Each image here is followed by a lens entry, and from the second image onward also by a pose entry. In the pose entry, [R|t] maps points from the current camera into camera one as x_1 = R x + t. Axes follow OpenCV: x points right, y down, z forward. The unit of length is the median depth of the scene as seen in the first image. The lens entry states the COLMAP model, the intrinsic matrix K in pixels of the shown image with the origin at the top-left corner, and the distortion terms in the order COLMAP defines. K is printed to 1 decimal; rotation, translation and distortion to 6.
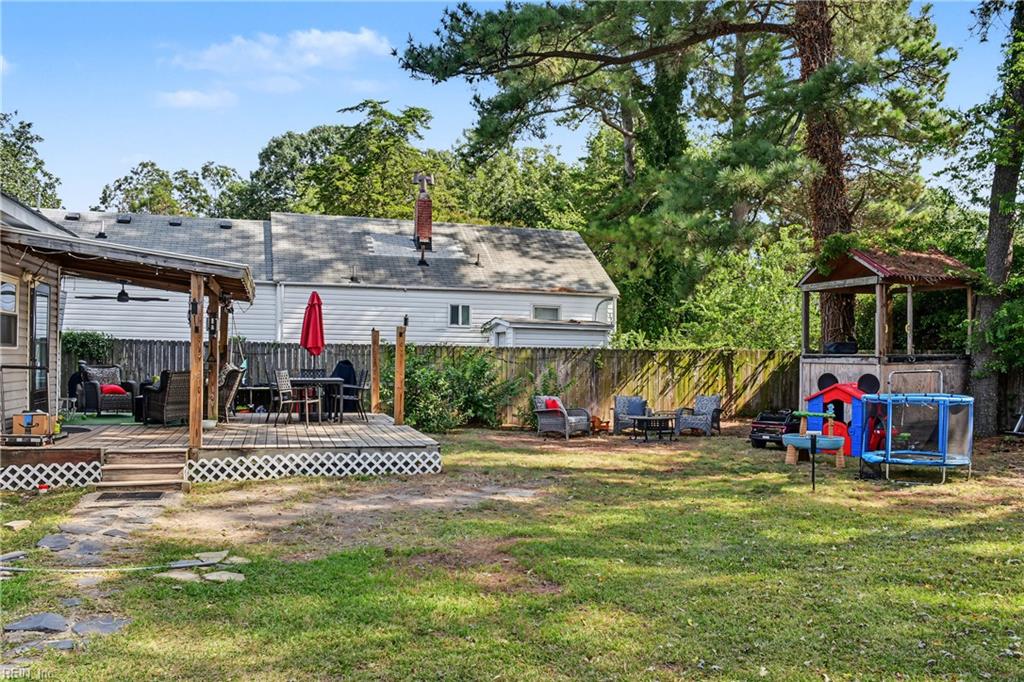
lens RADIAL K [[848.0, 0, 512.0], [0, 848.0, 341.0], [0, 0, 1]] dist [-0.144062, 0.119075]
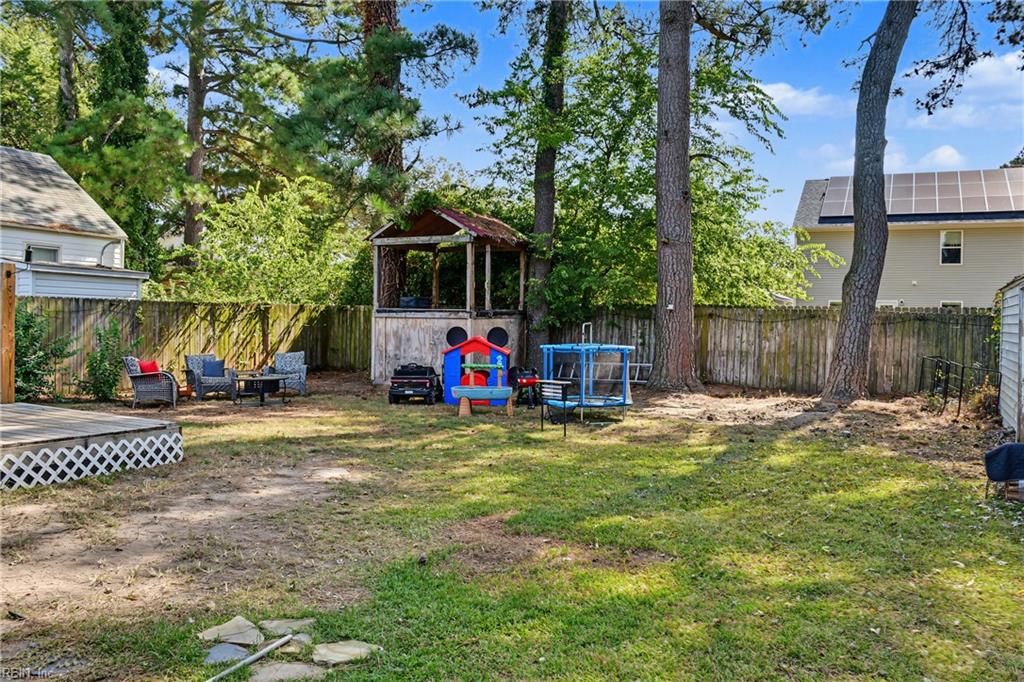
lens RADIAL K [[848.0, 0, 512.0], [0, 848.0, 341.0], [0, 0, 1]] dist [-0.144062, 0.119075]
pose [[0.681721, -0.016538, 0.731425, -0.265453], [-0.019404, 0.998984, 0.040673, 0.009966], [-0.731355, -0.041920, 0.680708, 0.187862]]
